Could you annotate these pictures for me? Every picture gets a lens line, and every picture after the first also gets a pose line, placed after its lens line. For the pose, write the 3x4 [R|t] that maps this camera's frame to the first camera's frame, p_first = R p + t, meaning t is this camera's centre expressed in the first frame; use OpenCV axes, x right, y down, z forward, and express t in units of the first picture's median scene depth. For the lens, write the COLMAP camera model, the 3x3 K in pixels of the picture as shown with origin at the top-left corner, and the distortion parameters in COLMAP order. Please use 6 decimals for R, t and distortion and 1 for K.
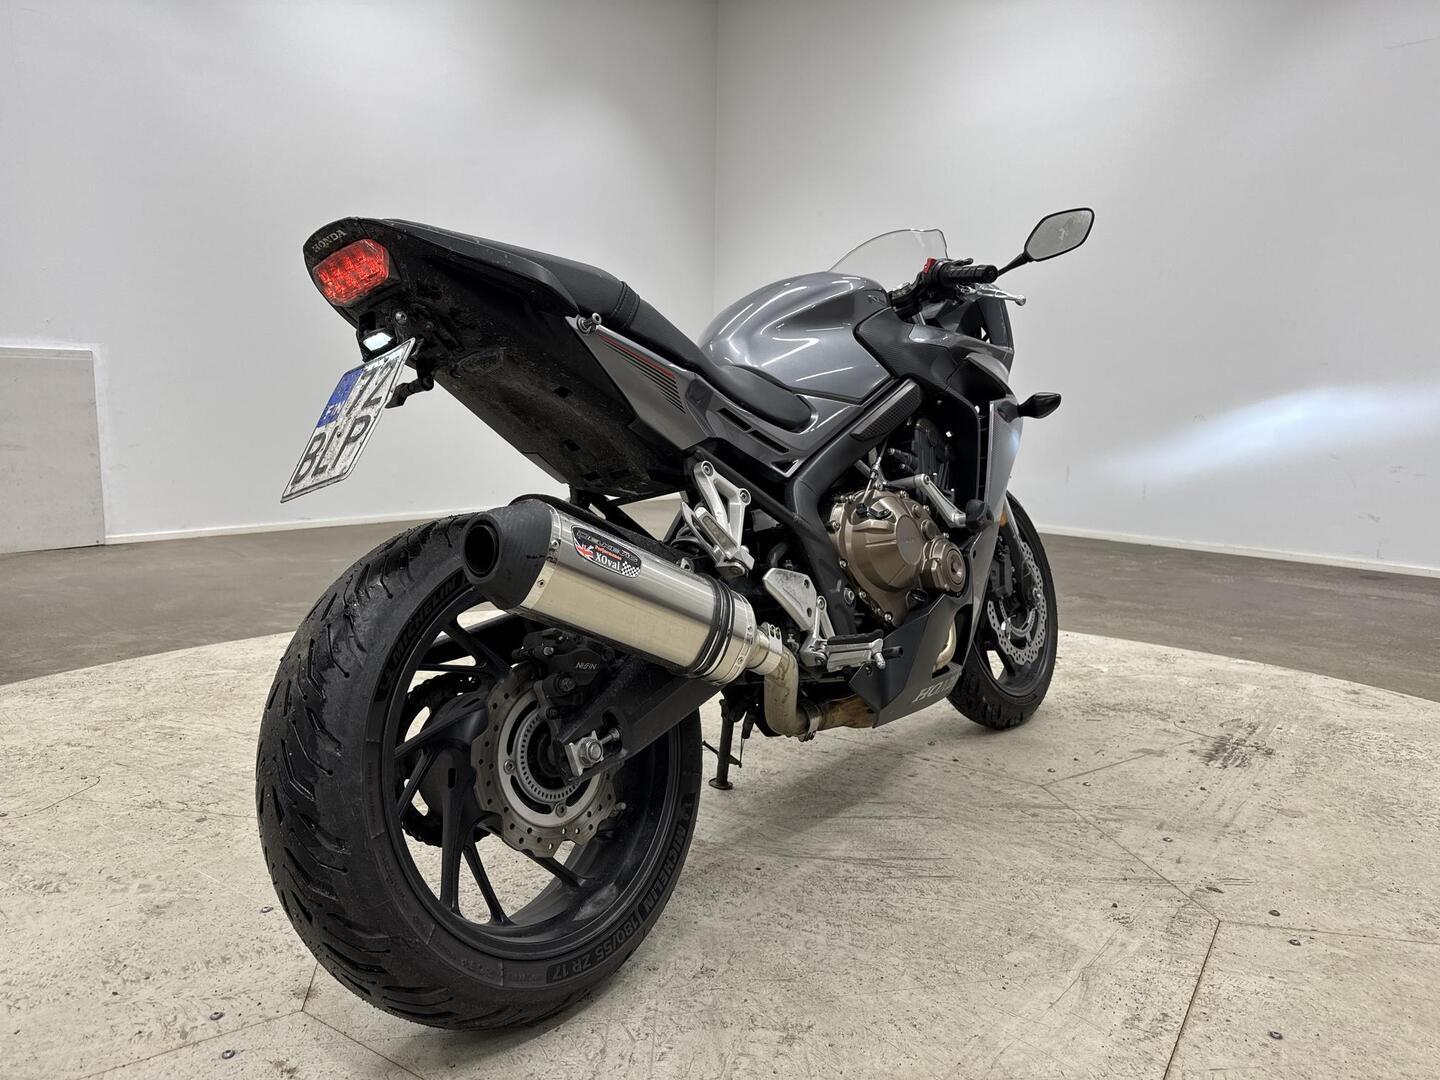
lens RADIAL K [[1017.4, 0, 689.7], [0, 1017.4, 562.4], [0, 0, 1]] dist [0.039398, -0.067846]
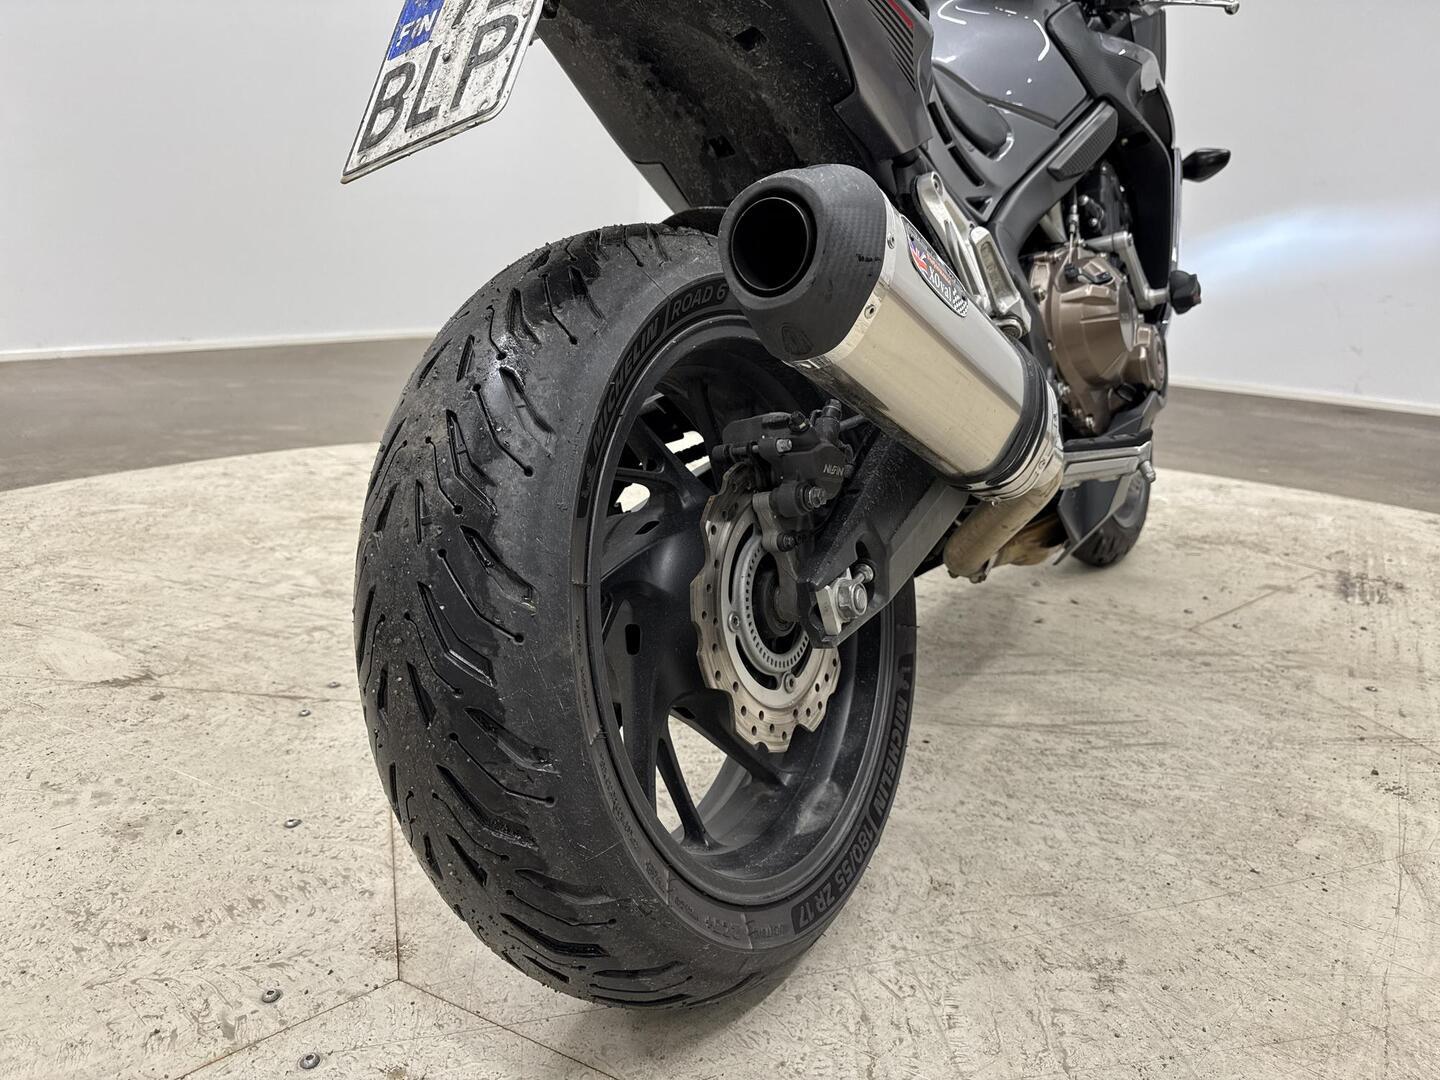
lens RADIAL K [[1046.7, 0, 714.1], [0, 1046.7, 578.8], [0, 0, 1]] dist [0.025568, -0.056291]
pose [[0.992596, -0.013890, 0.120666, -0.245409], [-0.006242, 0.986295, 0.164876, 0.058577], [-0.121302, -0.164408, 0.978905, 0.327746]]
